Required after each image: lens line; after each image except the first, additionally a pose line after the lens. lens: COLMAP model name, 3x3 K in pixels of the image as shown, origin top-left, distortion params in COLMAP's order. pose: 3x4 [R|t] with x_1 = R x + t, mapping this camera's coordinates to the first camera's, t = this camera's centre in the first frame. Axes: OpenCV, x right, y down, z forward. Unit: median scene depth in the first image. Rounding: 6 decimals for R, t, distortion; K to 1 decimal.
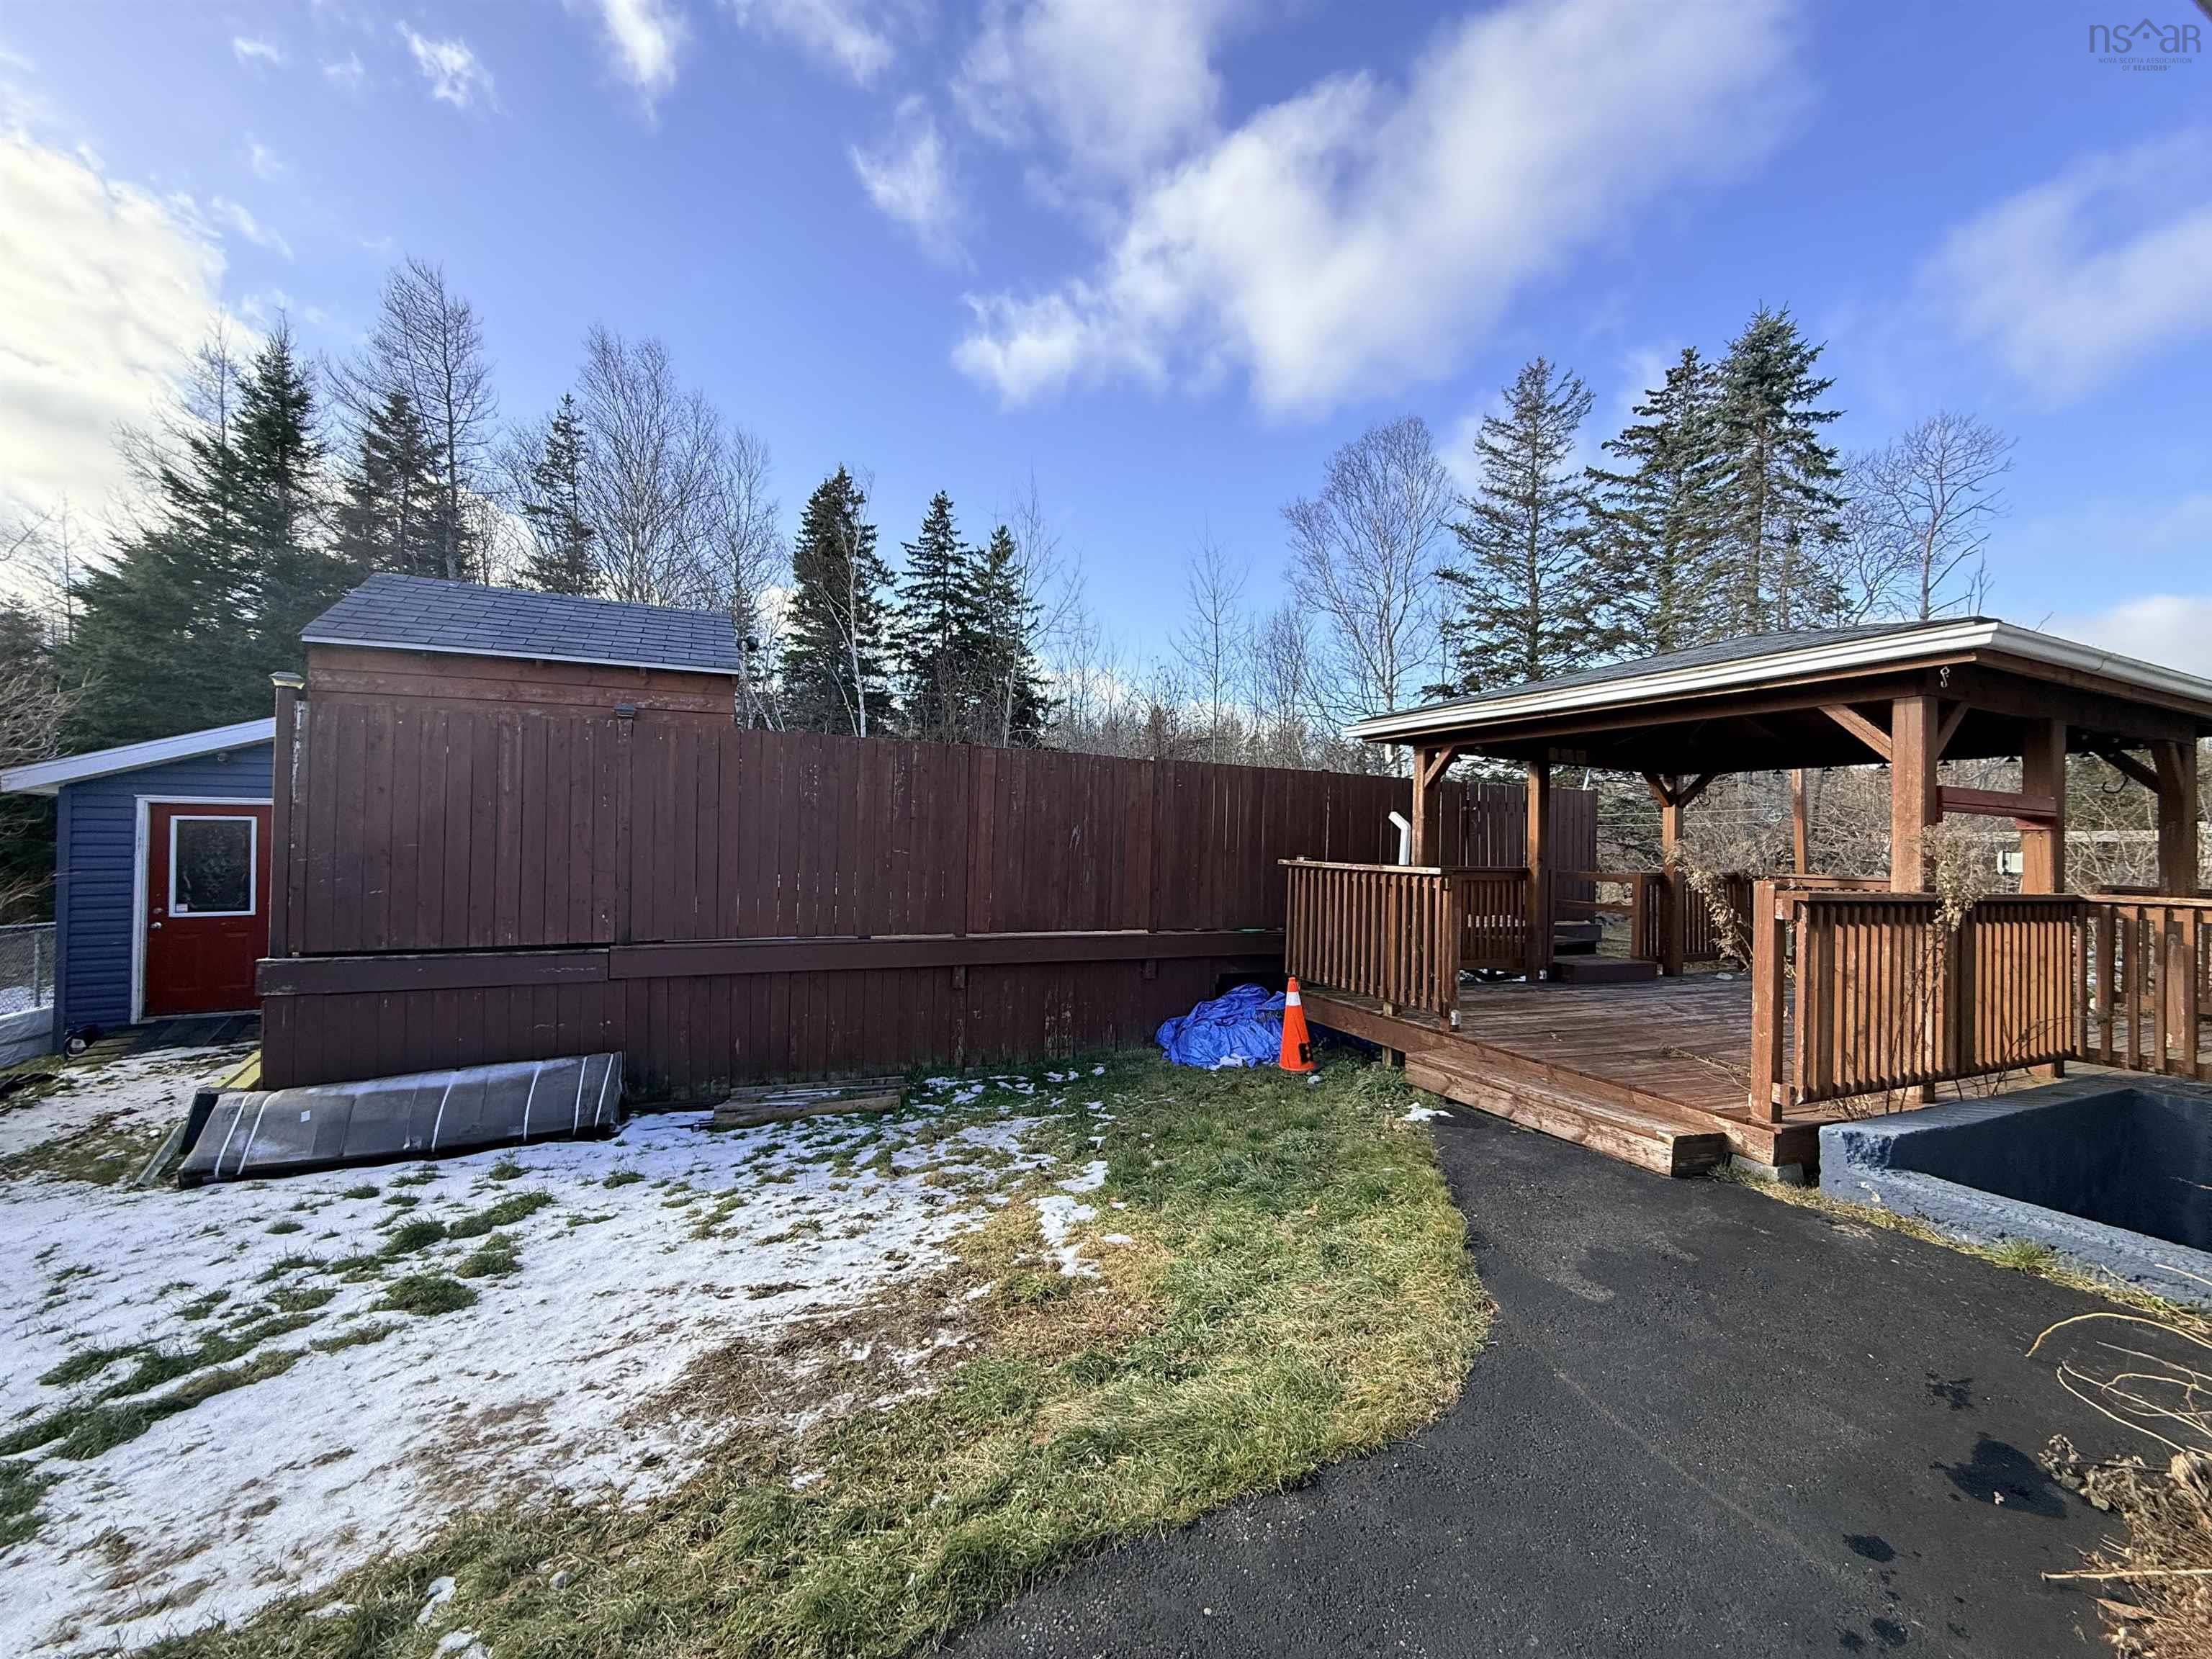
lens RADIAL K [[873.0, 0, 1091.0], [0, 873.0, 841.3], [0, 0, 1]] dist [0.001101, -0.000121]
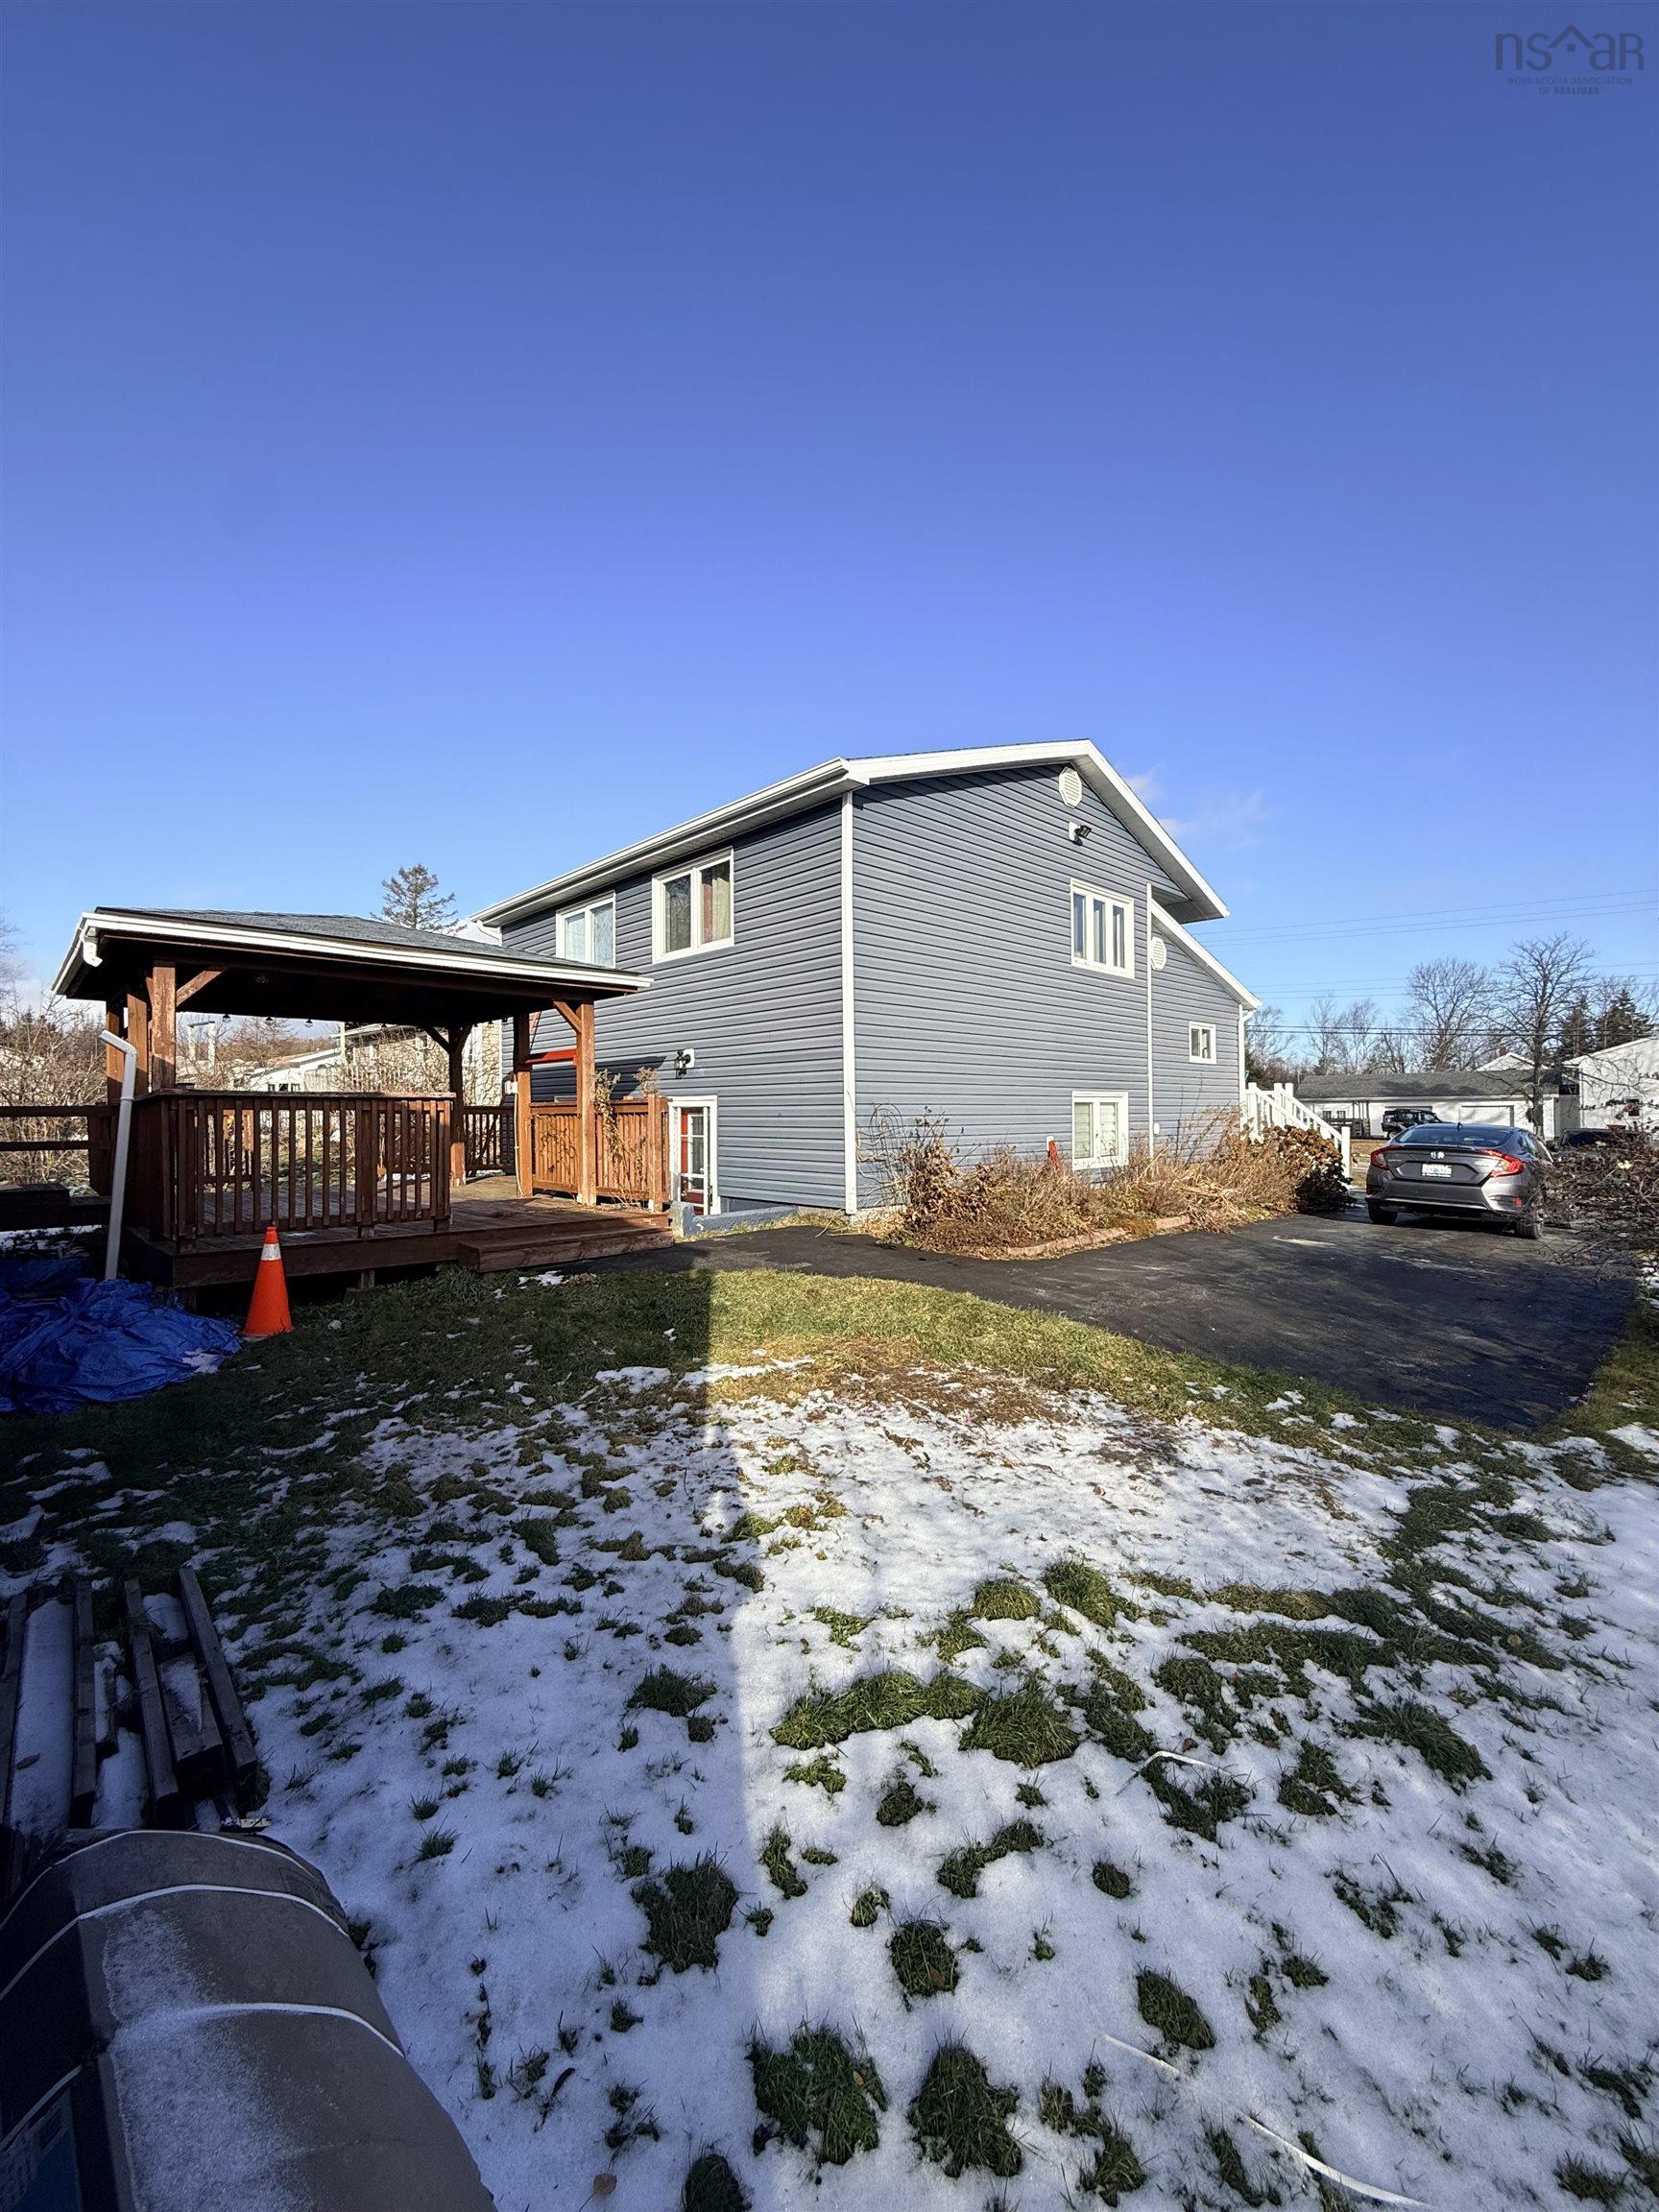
lens RADIAL K [[873.0, 0, 829.5], [0, 873.0, 1106.0], [0, 0, 1]] dist [0.001101, -0.000121]
pose [[-0.330945, -0.017515, 0.943487, -1.106258], [-0.002997, 0.999842, 0.017510, 0.033307], [-0.943645, 0.002968, -0.330945, 1.143262]]
